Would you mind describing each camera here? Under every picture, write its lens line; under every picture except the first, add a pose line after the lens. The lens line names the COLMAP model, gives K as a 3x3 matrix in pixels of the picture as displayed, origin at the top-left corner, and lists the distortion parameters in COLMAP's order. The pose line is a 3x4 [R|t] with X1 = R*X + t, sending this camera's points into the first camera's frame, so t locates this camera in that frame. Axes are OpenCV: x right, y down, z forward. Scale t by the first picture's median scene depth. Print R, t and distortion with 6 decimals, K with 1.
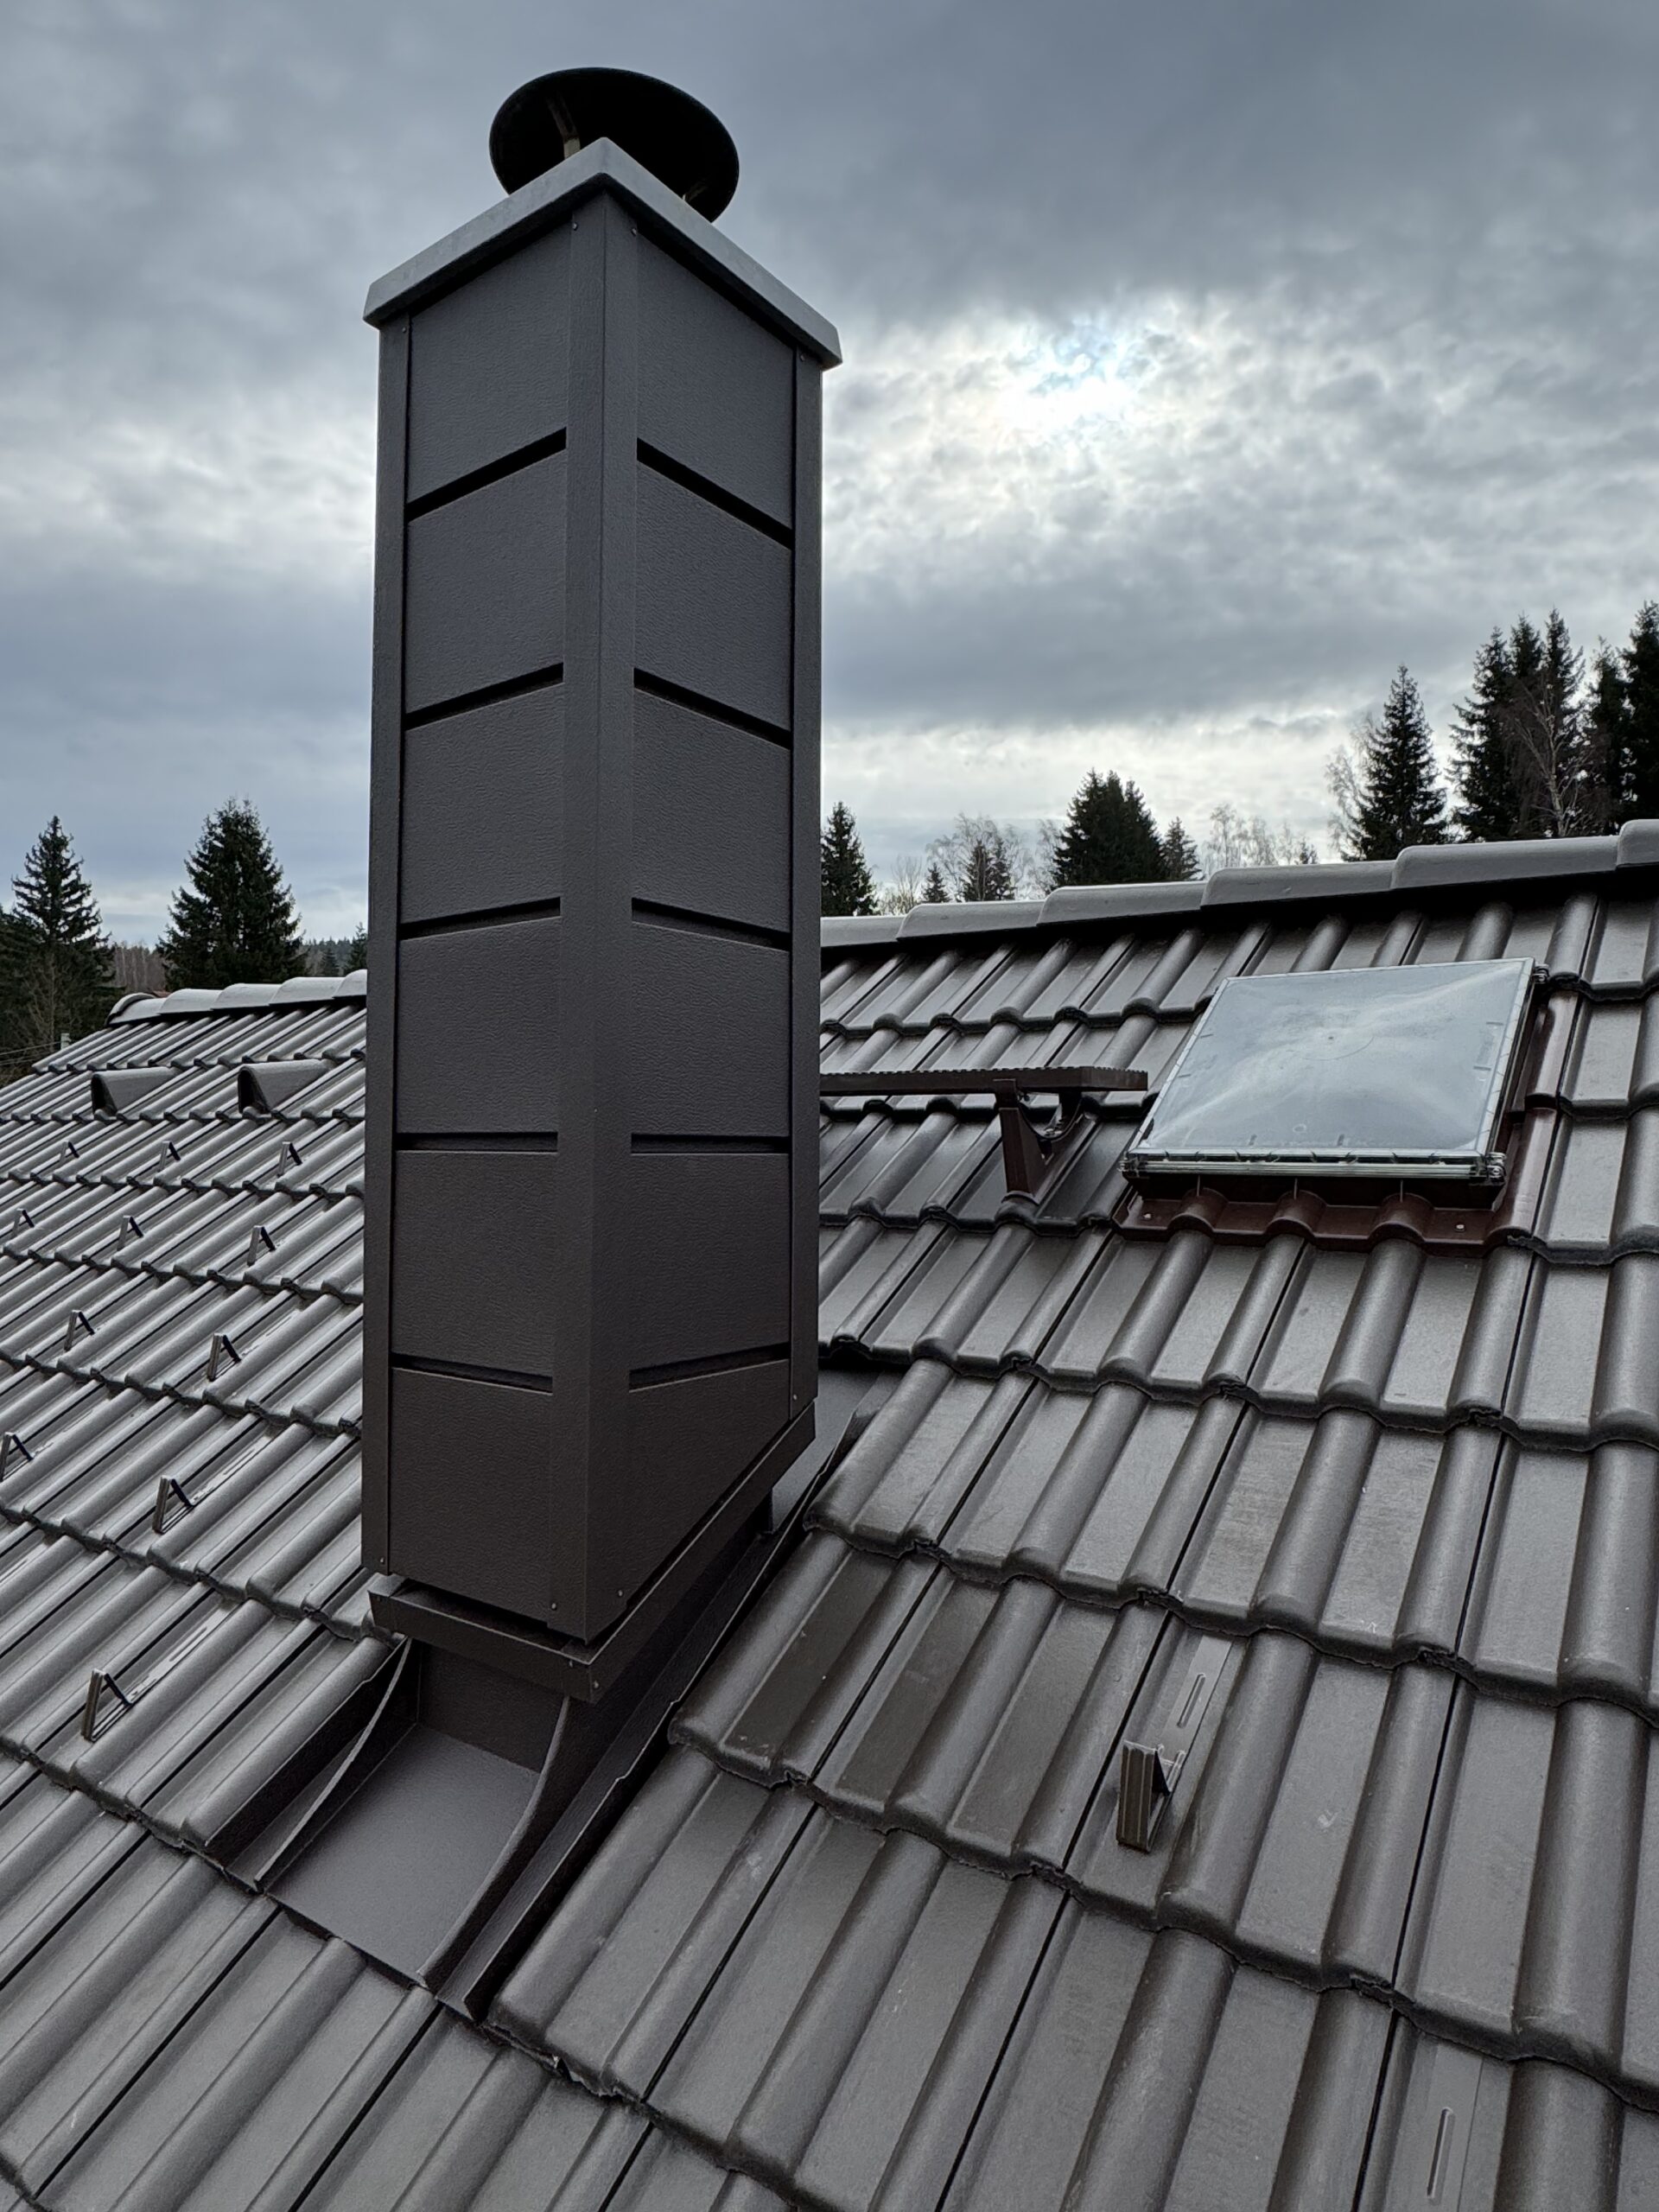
lens RADIAL K [[1453.0, 0, 833.1], [0, 1453.0, 1105.3], [0, 0, 1]] dist [0.023307, 0.013610]
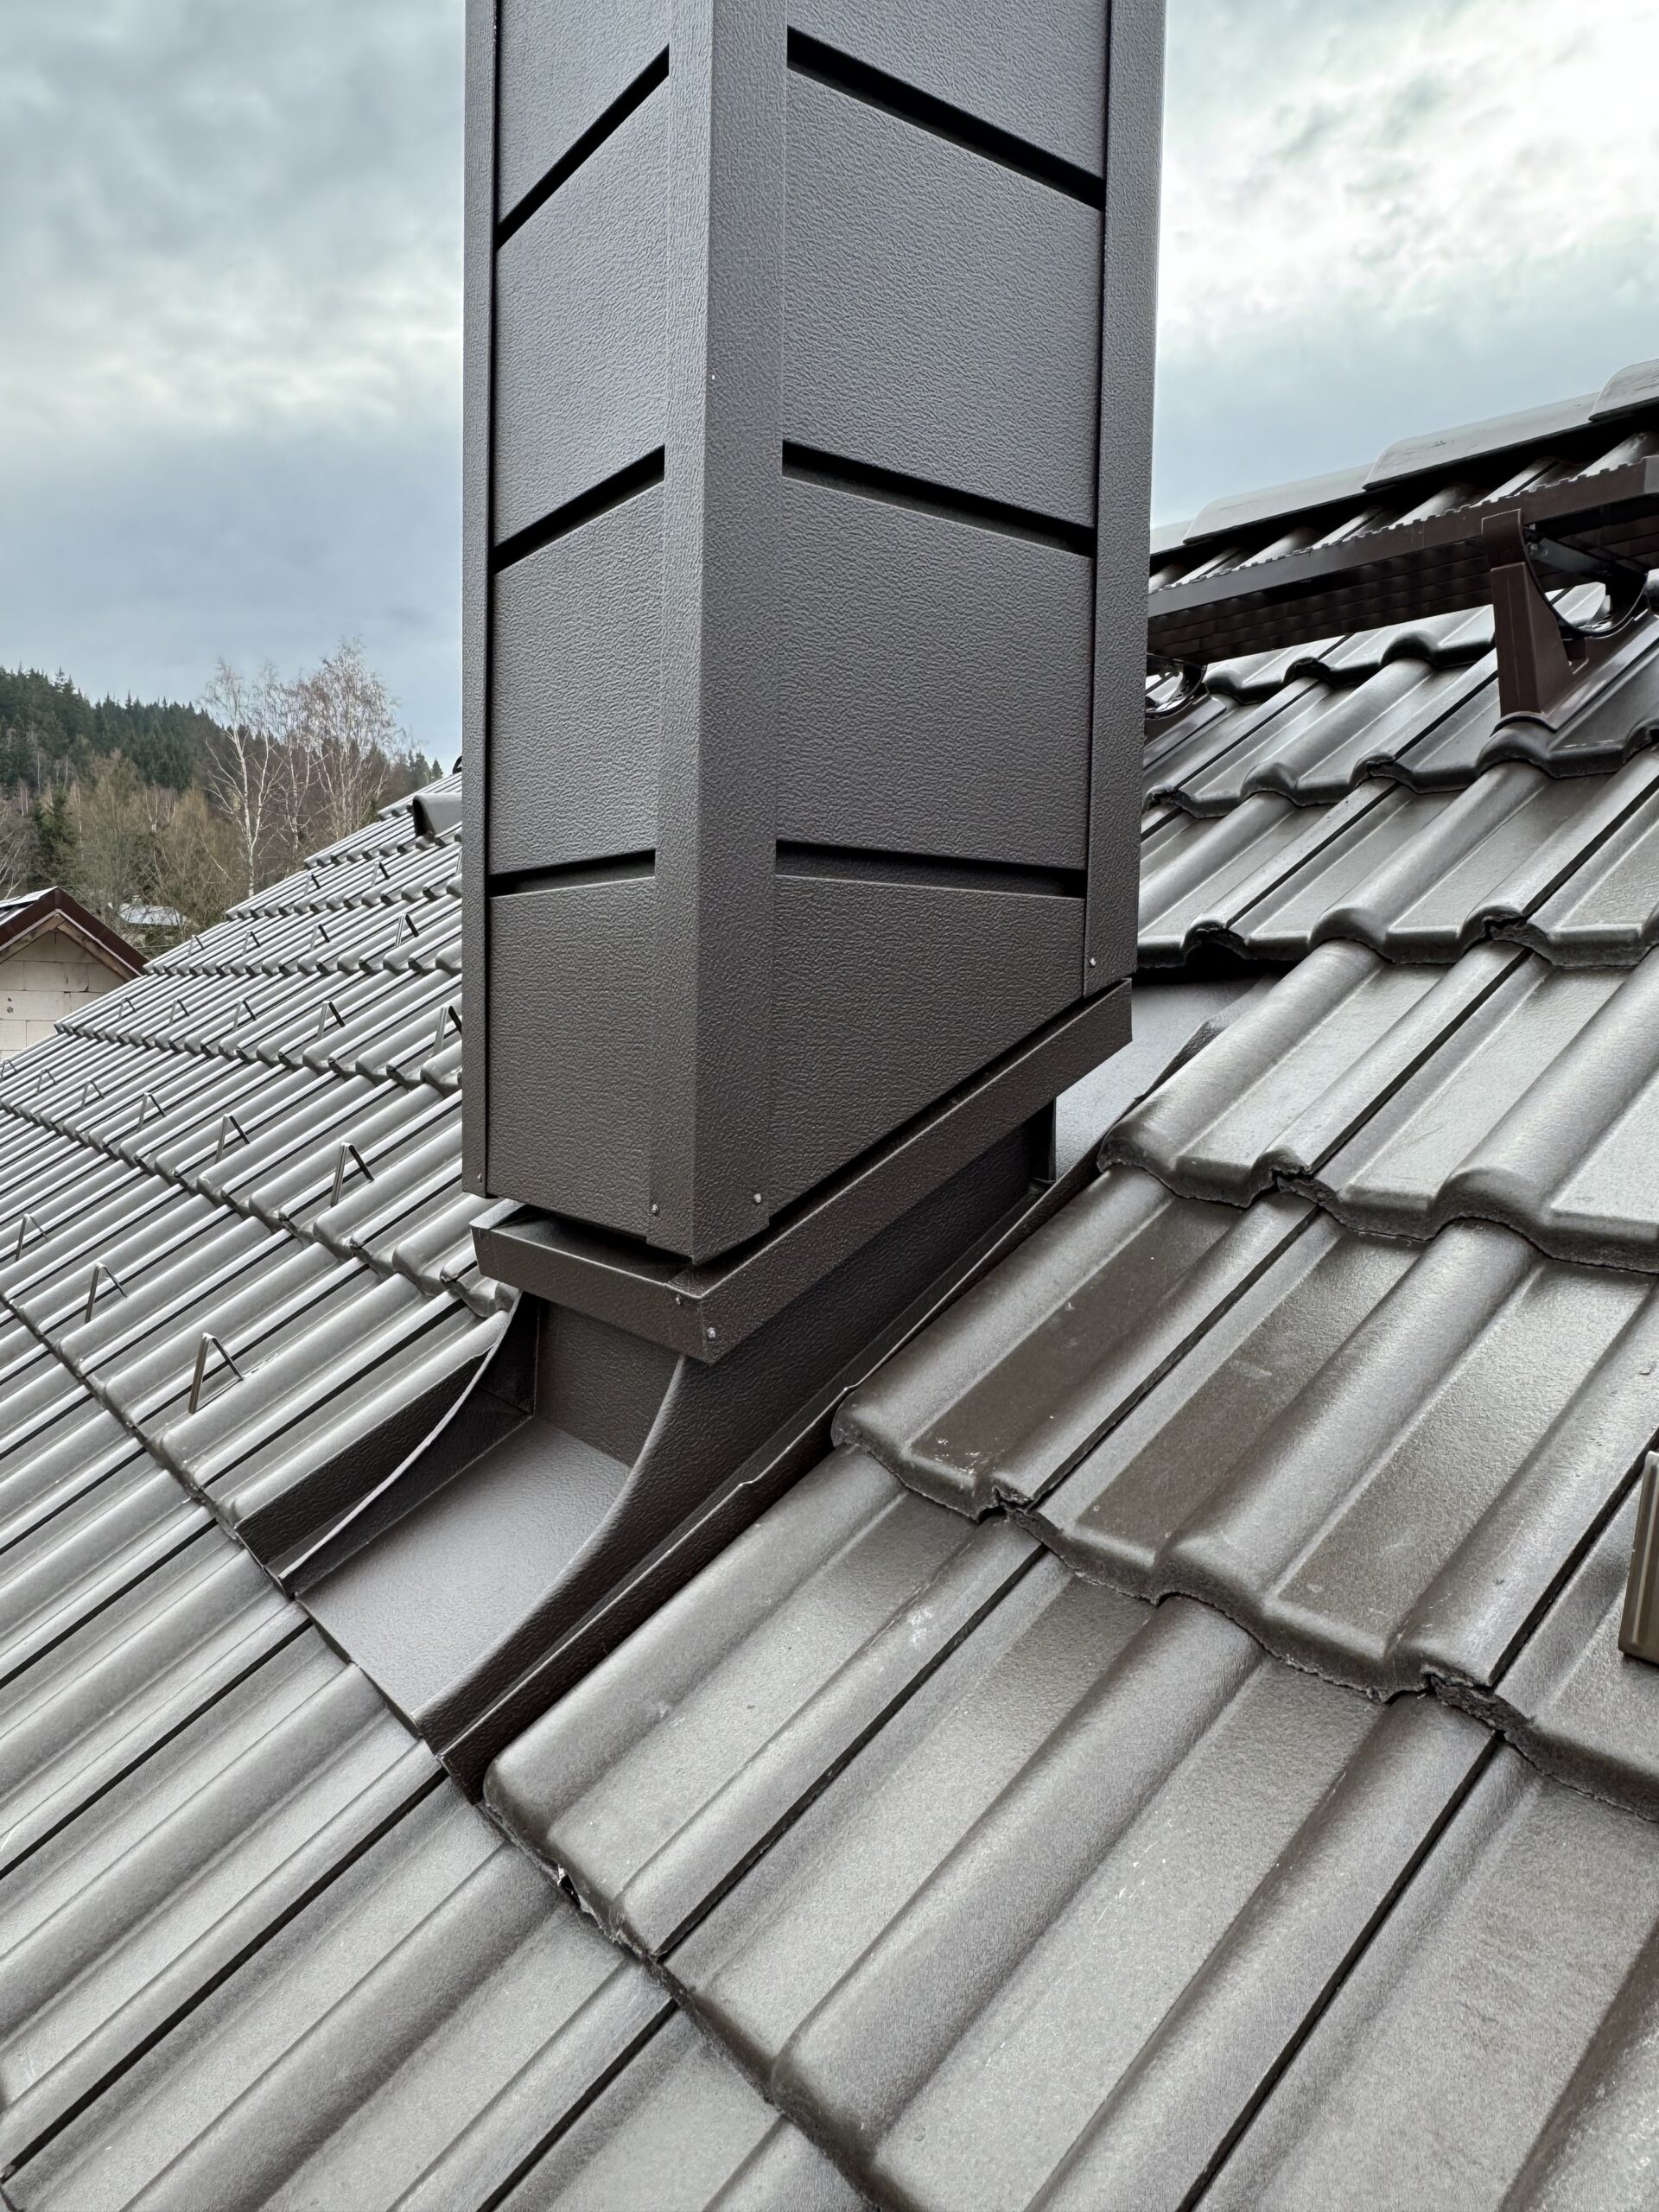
lens RADIAL K [[1583.6, 0, 835.1], [0, 1583.6, 1109.1], [0, 0, 1]] dist [0.036410, 0.005237]
pose [[0.948956, 0.027626, -0.314197, 0.097349], [-0.008260, 0.997992, 0.062803, 0.259034], [0.315301, -0.057002, 0.947278, 0.382155]]
